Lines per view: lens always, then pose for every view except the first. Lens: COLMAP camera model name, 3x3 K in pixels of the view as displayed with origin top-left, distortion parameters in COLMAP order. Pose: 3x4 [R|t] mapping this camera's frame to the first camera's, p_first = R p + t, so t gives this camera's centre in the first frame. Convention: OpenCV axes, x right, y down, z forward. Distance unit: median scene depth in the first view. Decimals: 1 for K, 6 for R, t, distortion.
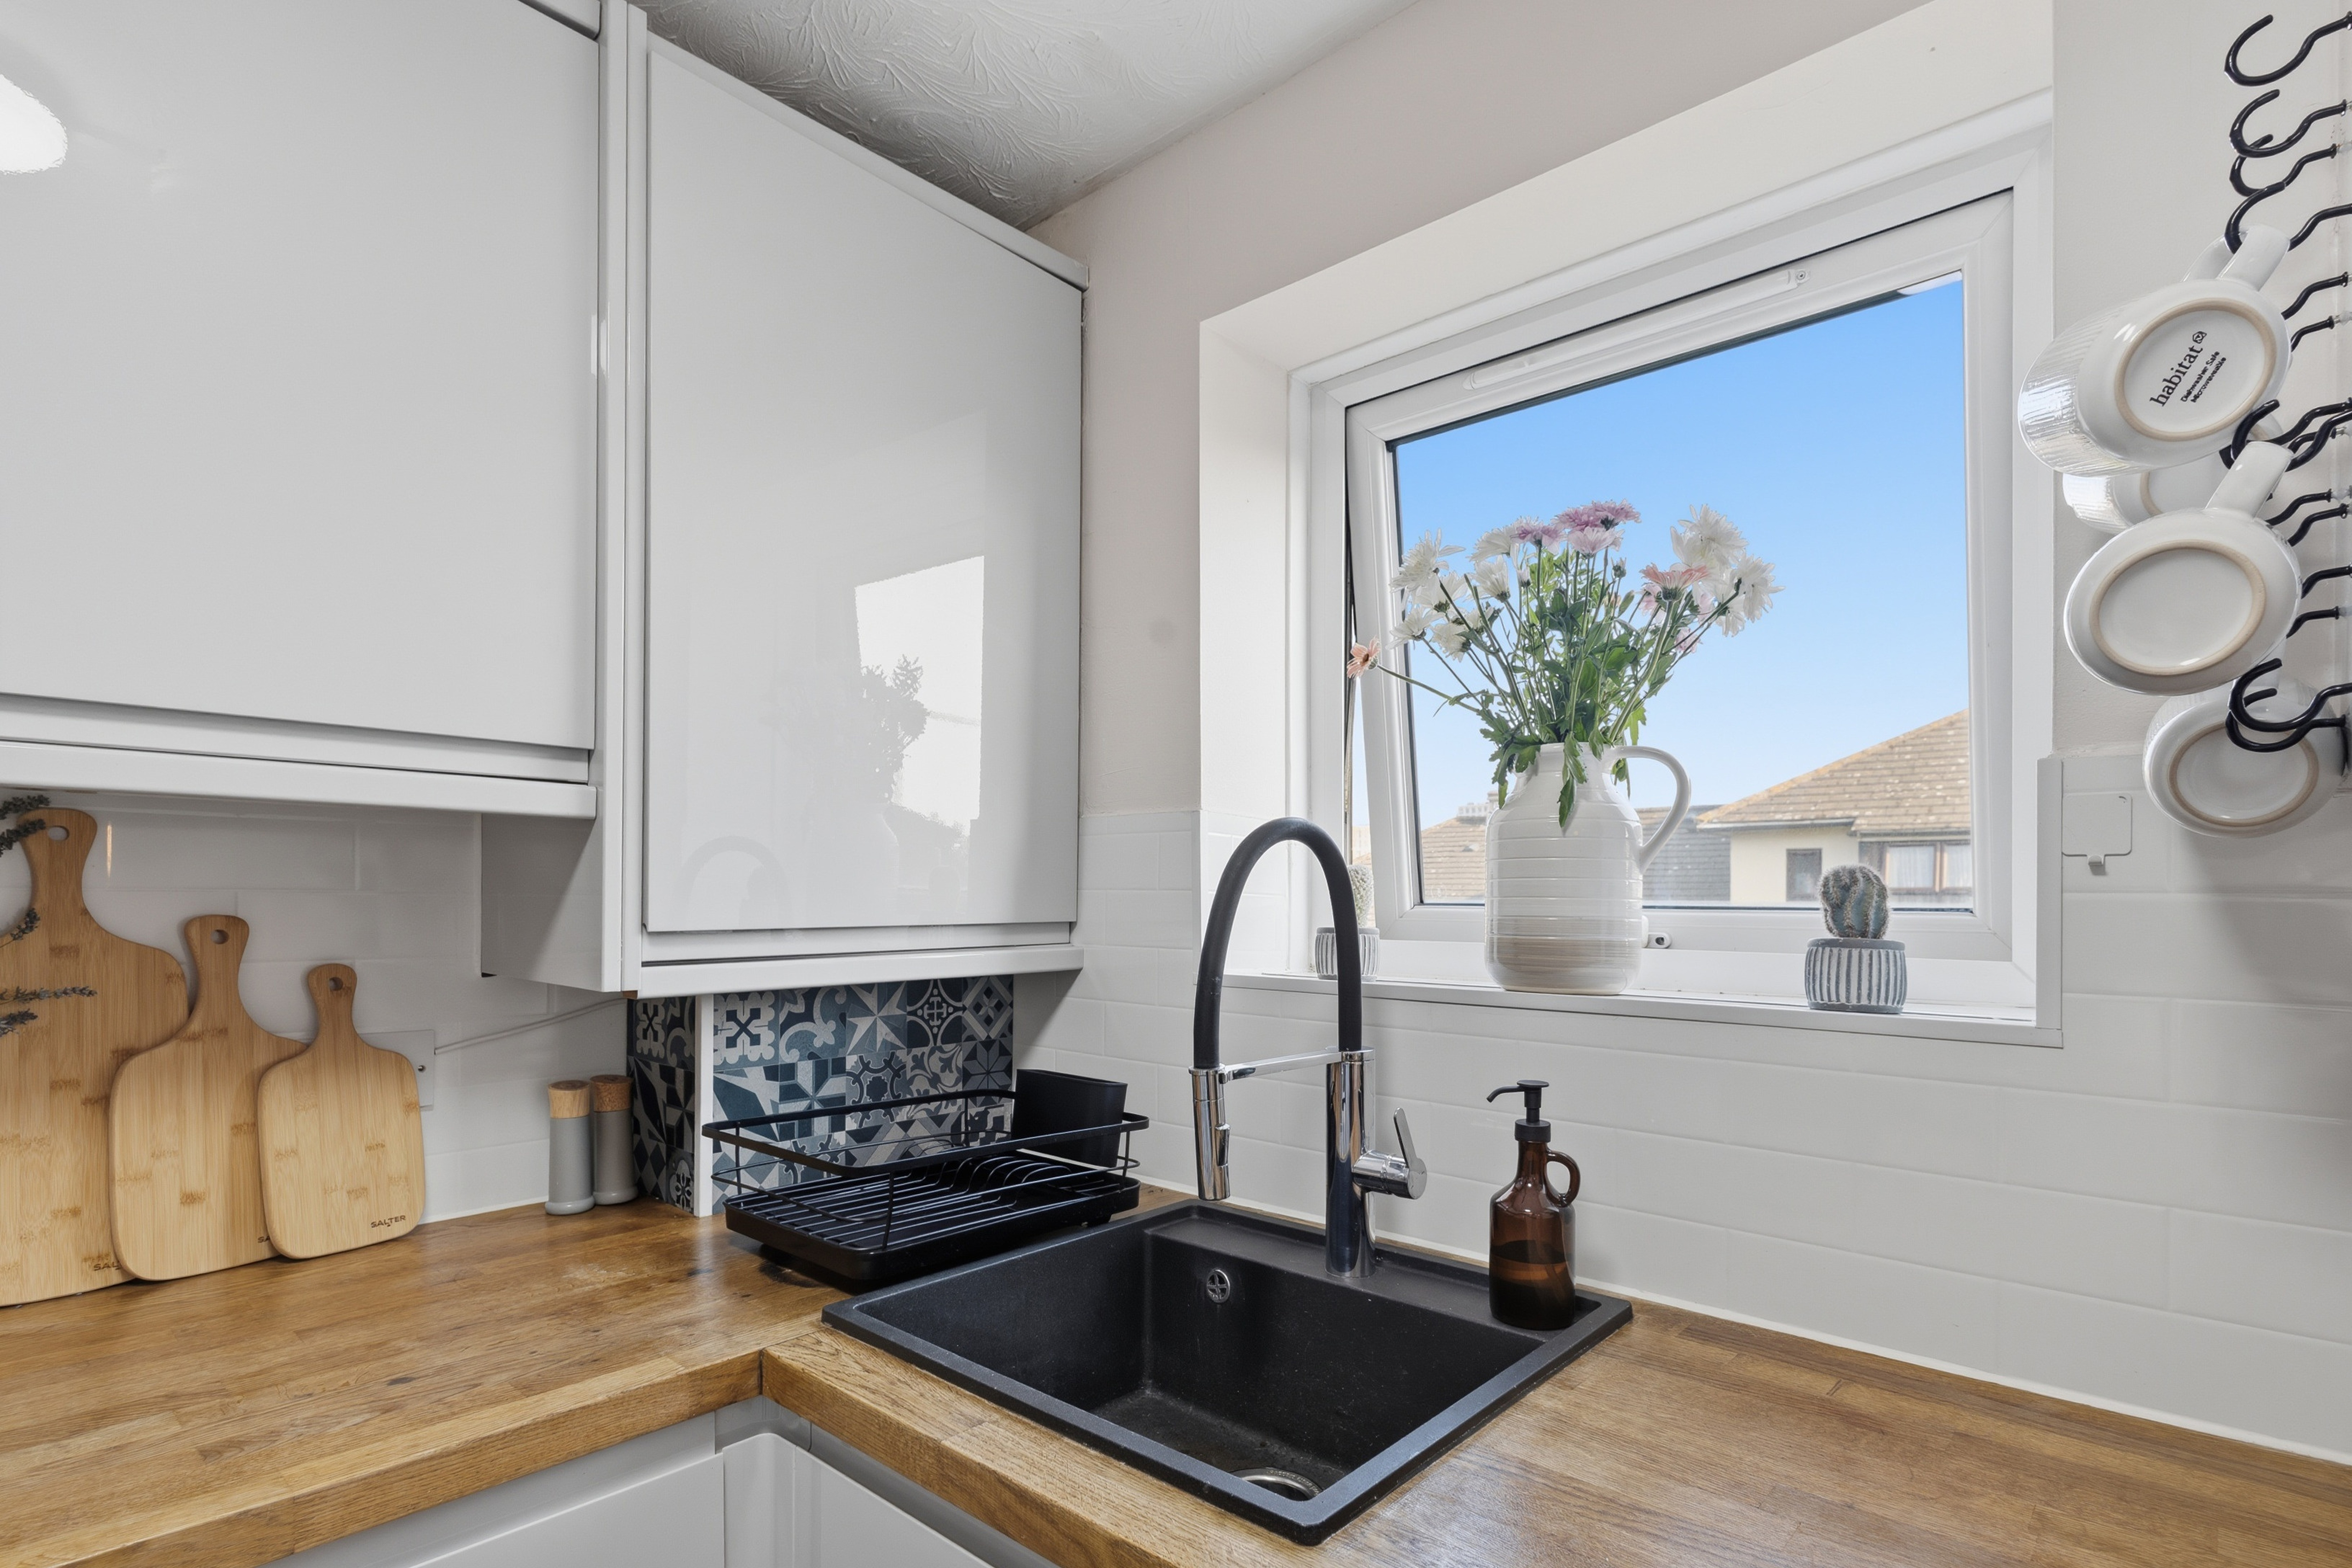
lens RADIAL K [[1166.5, 0, 1179.2], [0, 1166.5, 892.3], [0, 0, 1]] dist [0.003893, -0.001035]
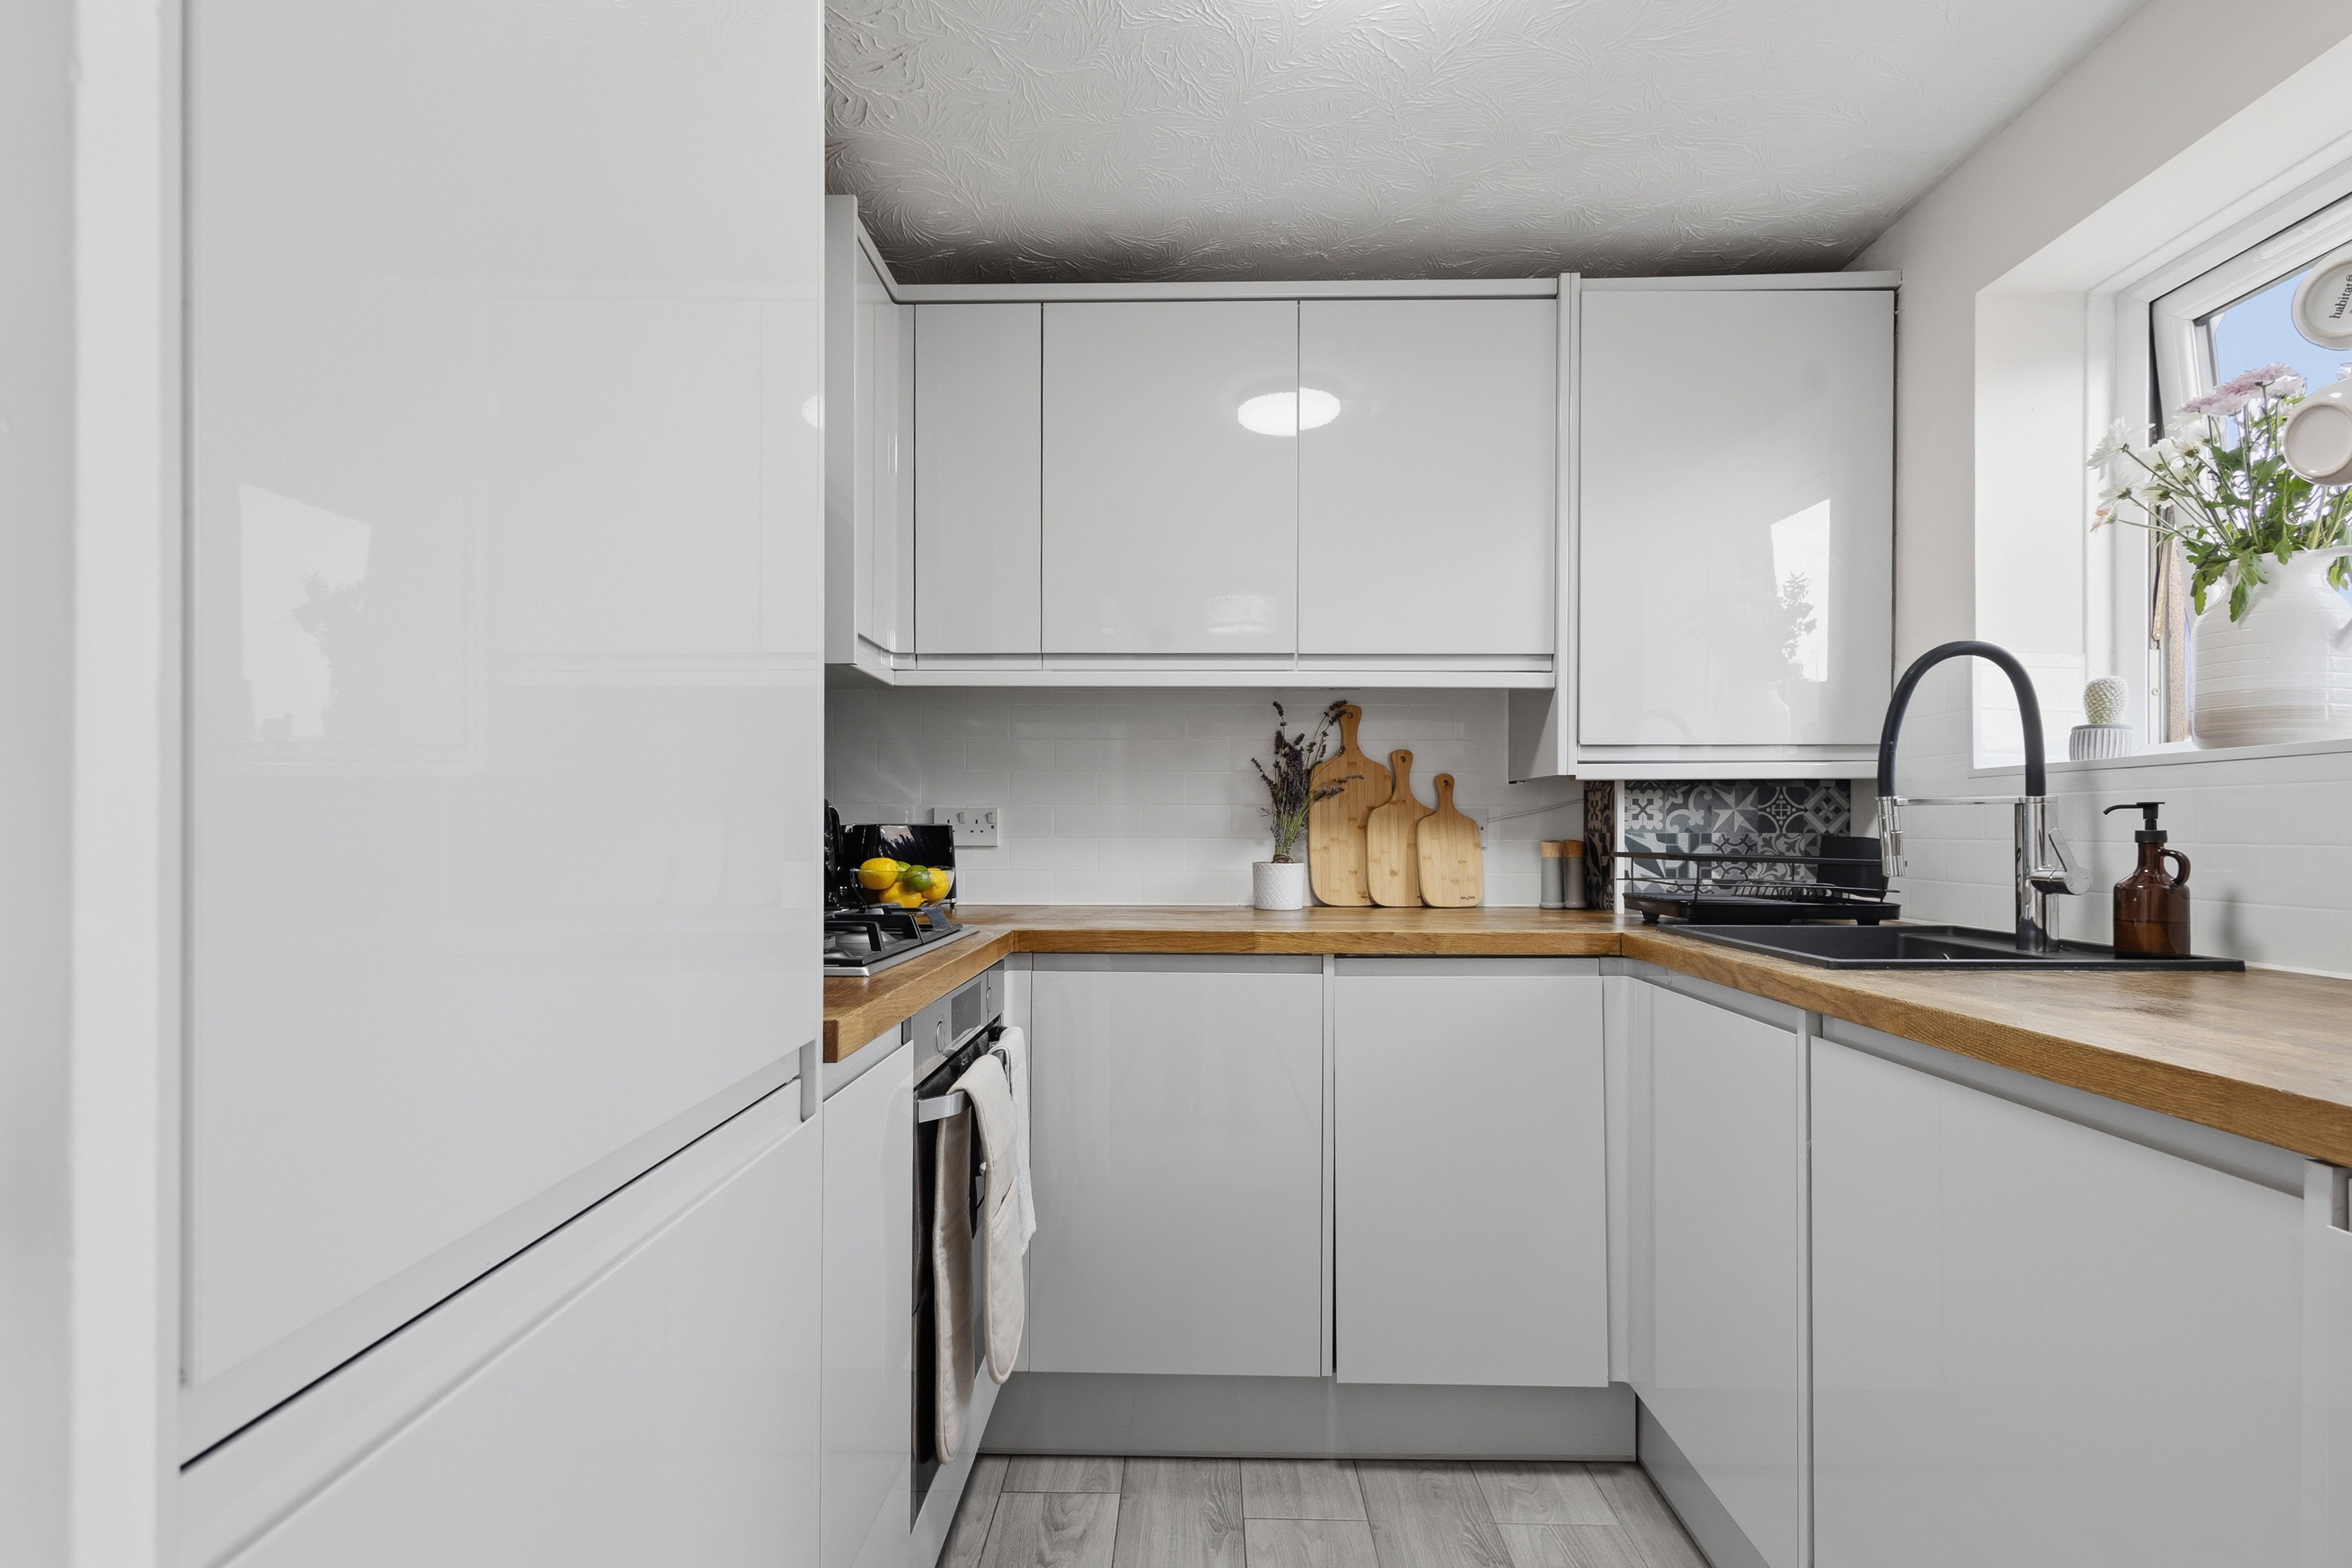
lens RADIAL K [[1131.3, 0, 1179.3], [0, 1131.3, 836.7], [0, 0, 1]] dist [0.032417, -0.000209]
pose [[0.659445, 0.000801, -0.751752, 0.490316], [0.002302, 0.999993, 0.003086, 0.166359], [0.751749, -0.003766, 0.659438, -0.699434]]
